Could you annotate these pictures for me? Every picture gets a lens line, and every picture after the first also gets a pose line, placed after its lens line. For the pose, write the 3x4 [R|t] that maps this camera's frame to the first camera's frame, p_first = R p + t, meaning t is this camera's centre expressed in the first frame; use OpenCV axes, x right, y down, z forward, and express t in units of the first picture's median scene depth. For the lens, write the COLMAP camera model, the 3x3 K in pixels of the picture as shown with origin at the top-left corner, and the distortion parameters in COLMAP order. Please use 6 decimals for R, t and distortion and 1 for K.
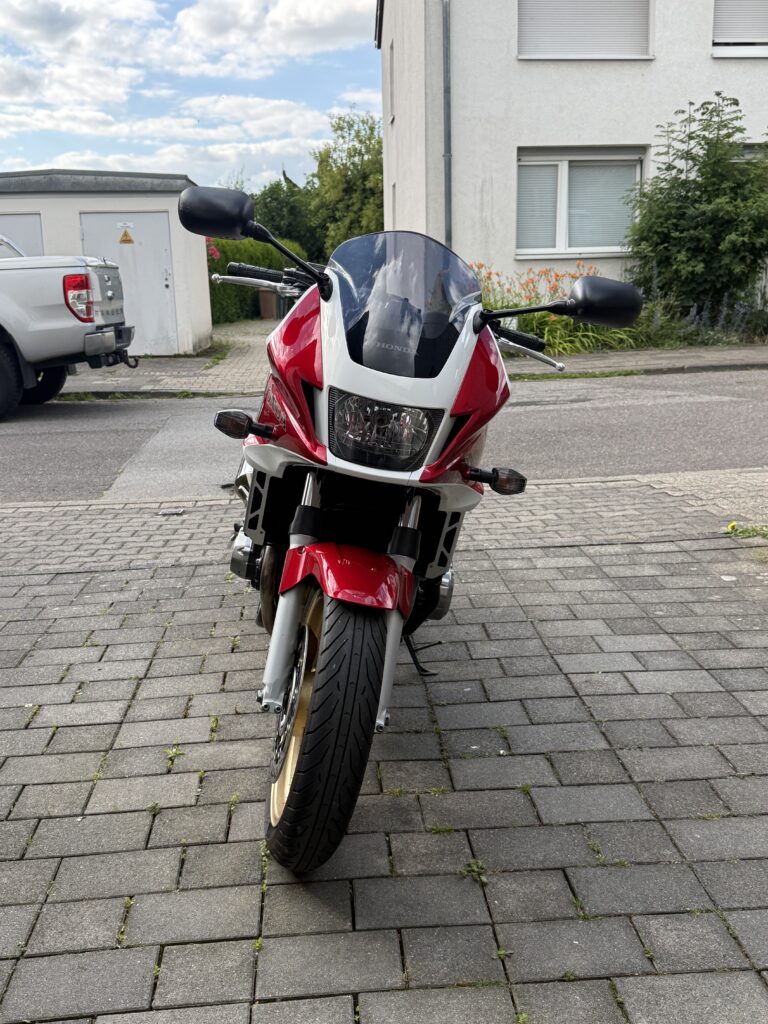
lens RADIAL K [[1038.9, 0, 384.0], [0, 1038.9, 512.0], [0, 0, 1]] dist [0.128908, 0.001497]
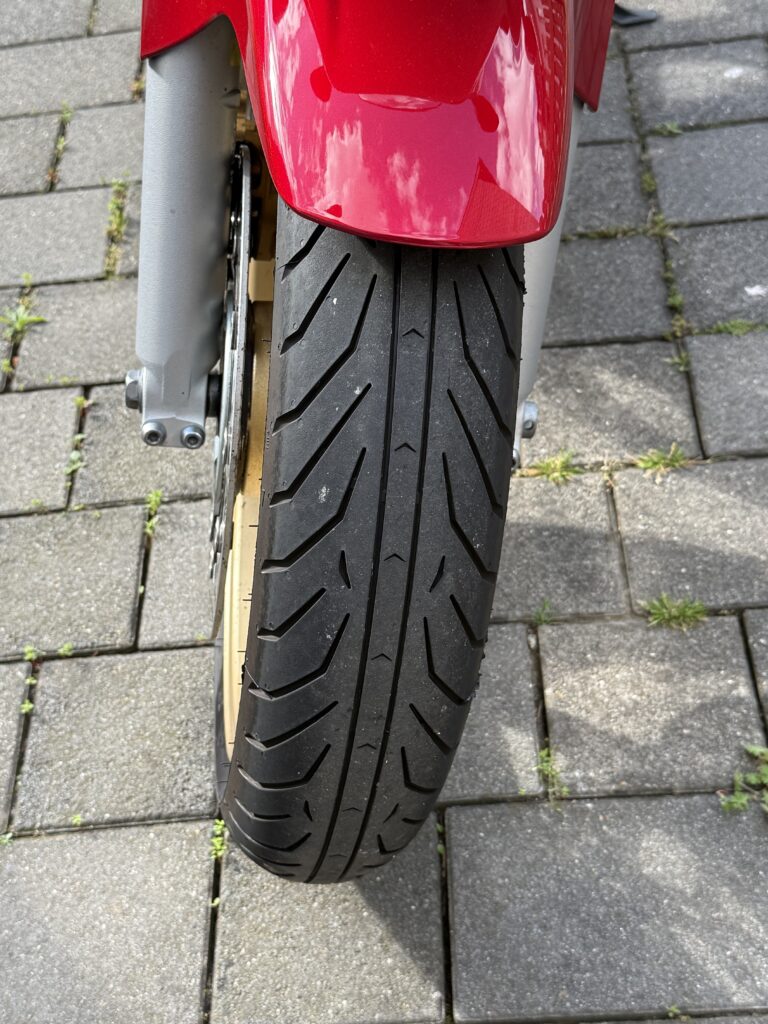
lens RADIAL K [[1412.7, 0, 384.0], [0, 1412.7, 512.0], [0, 0, 1]] dist [0.228843, -0.572172]
pose [[0.994485, -0.011584, -0.104238, 0.003539], [0.072449, 0.794518, 0.602903, -0.049900], [0.075835, -0.607130, 0.790975, 0.581536]]
